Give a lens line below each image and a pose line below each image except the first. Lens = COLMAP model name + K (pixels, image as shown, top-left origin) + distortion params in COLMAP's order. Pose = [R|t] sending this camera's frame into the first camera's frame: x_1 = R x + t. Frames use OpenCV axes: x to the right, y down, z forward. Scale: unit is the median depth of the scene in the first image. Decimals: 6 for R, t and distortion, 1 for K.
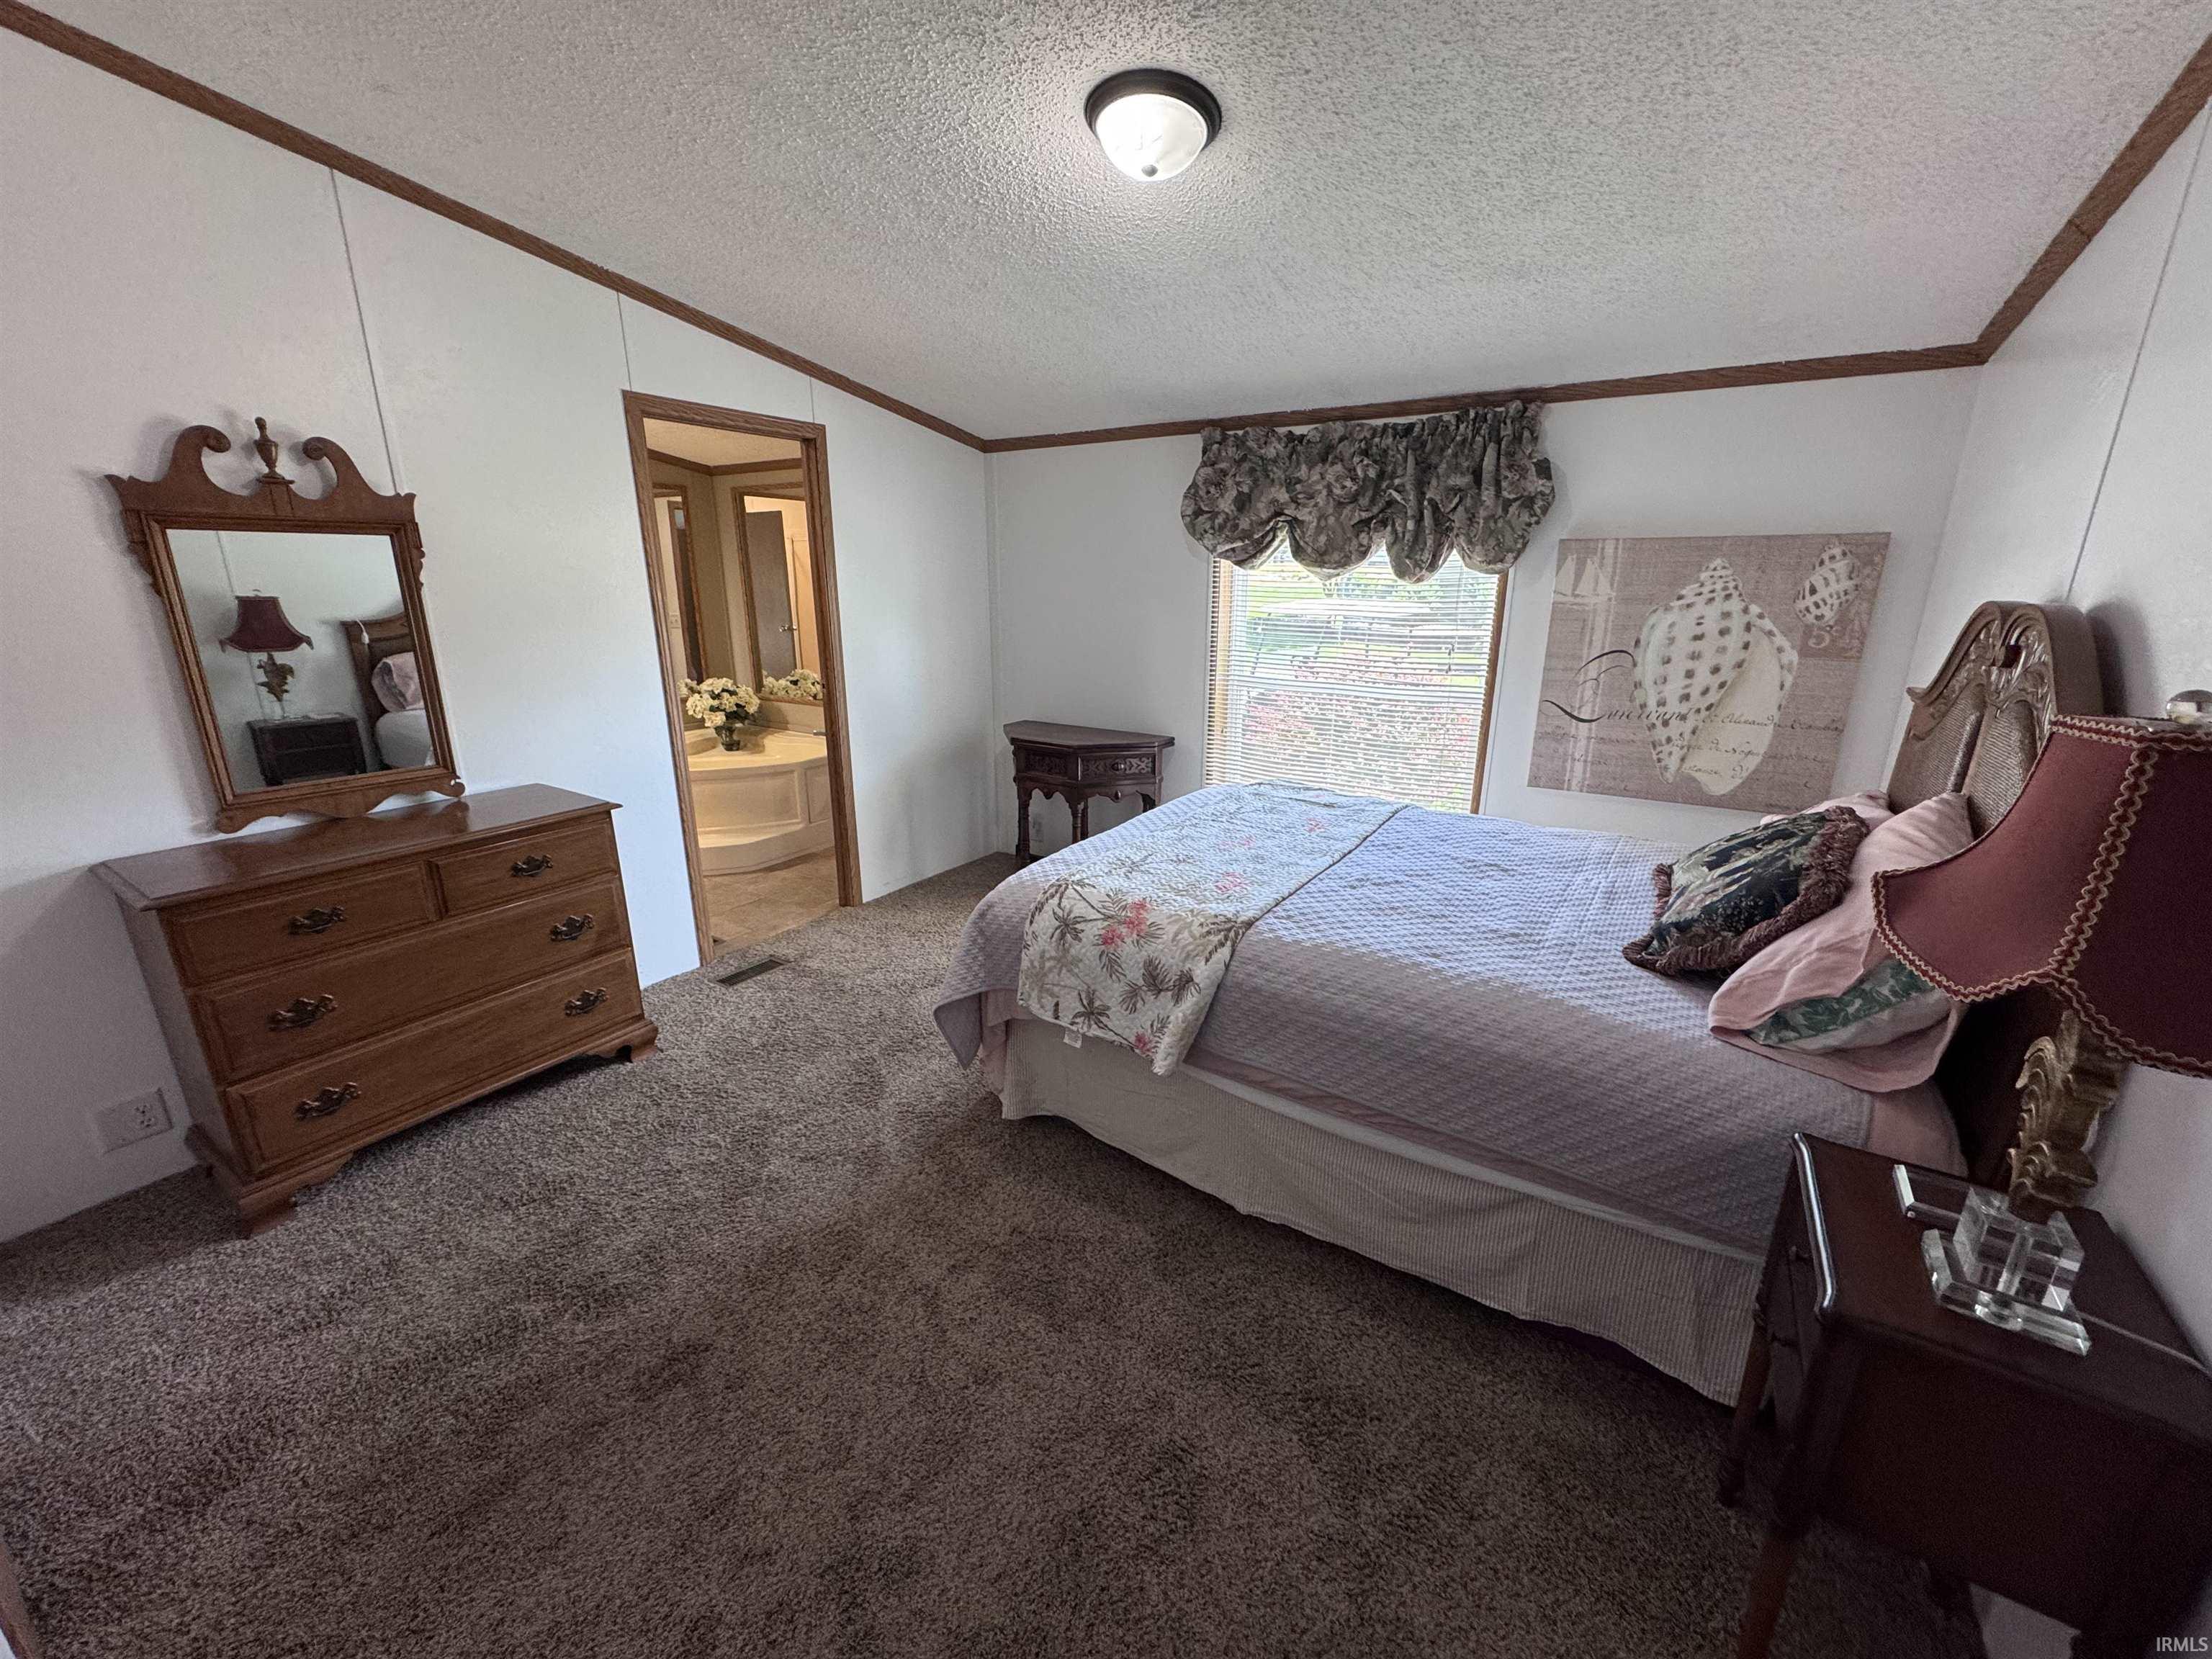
lens RADIAL K [[881.9, 0, 1106.6], [0, 881.9, 830.2], [0, 0, 1]] dist [-0.001500, 0.000351]
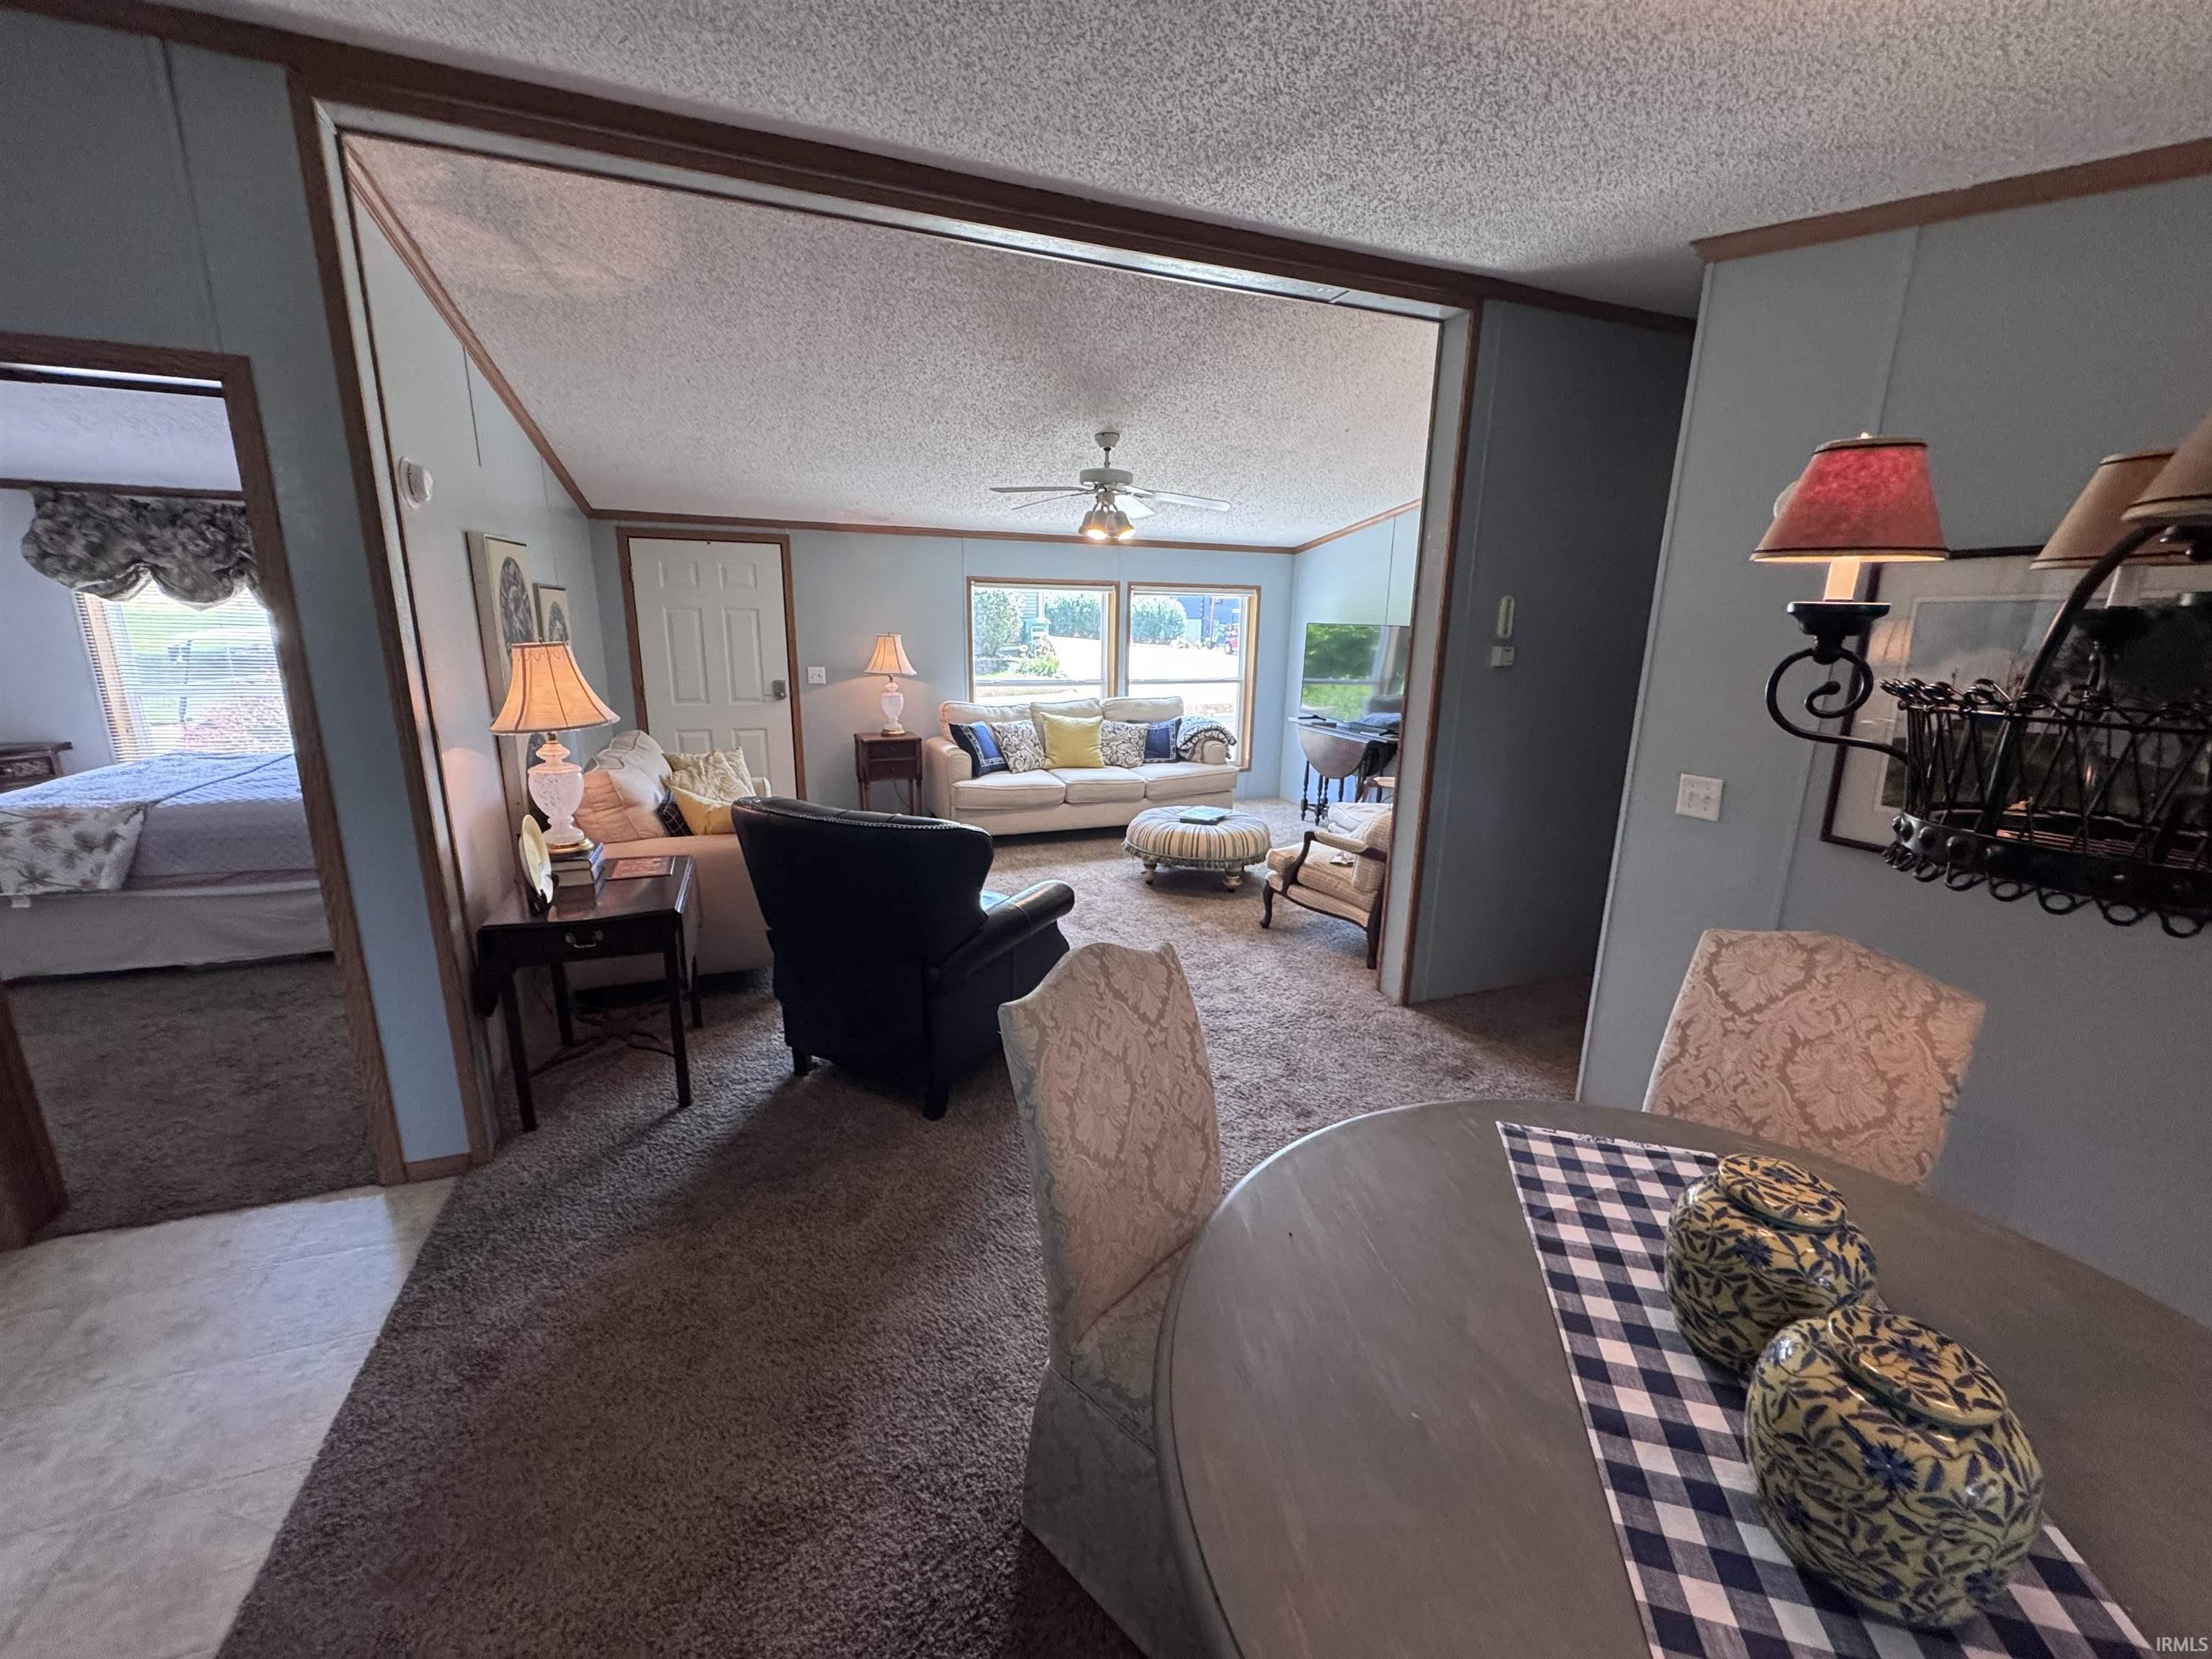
lens RADIAL K [[881.9, 0, 1112.4], [0, 881.9, 829.0], [0, 0, 1]] dist [-0.001500, 0.000351]
pose [[0.581979, -0.185502, 0.791763, -0.088857], [0.210807, 0.974766, 0.073425, 0.289617], [-0.785405, 0.124177, 0.606399, -1.062044]]
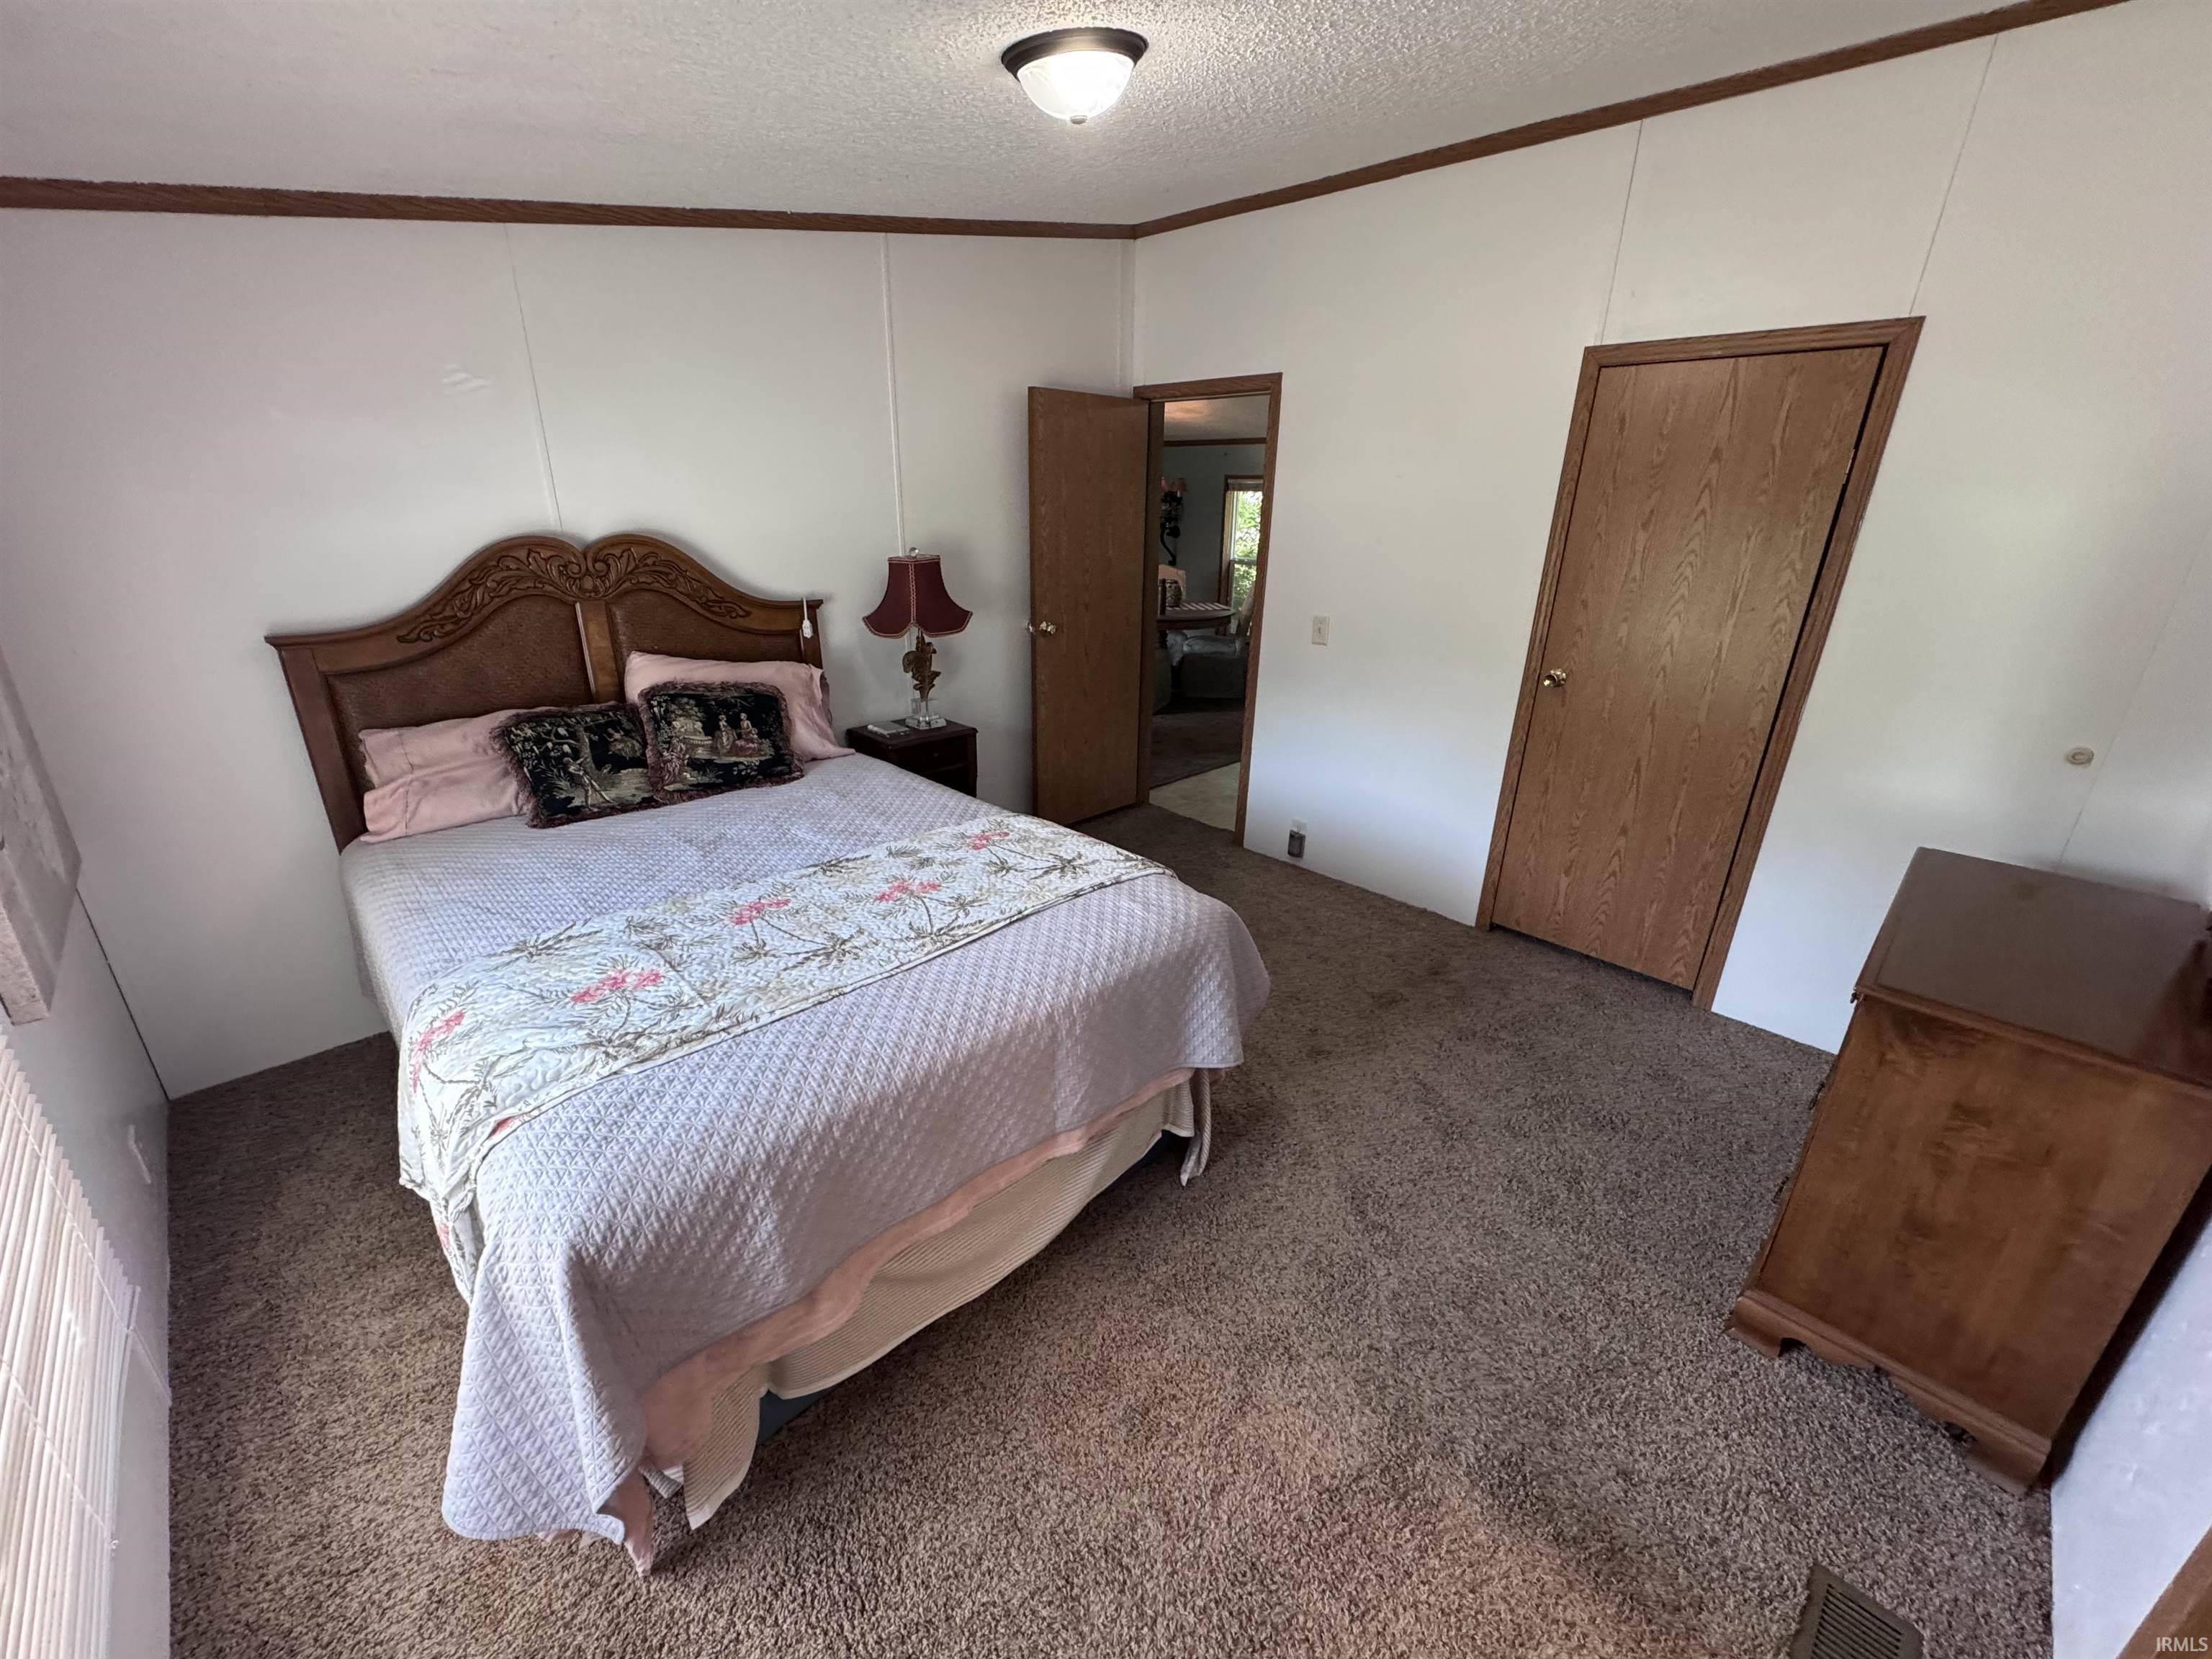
lens RADIAL K [[881.9, 0, 1109.3], [0, 881.9, 827.9], [0, 0, 1]] dist [-0.001500, 0.000351]
pose [[-0.977172, -0.099602, 0.187653, -0.142185], [0.033165, 0.800942, 0.597823, -0.416365], [-0.209844, 0.590399, -0.779355, 1.298648]]
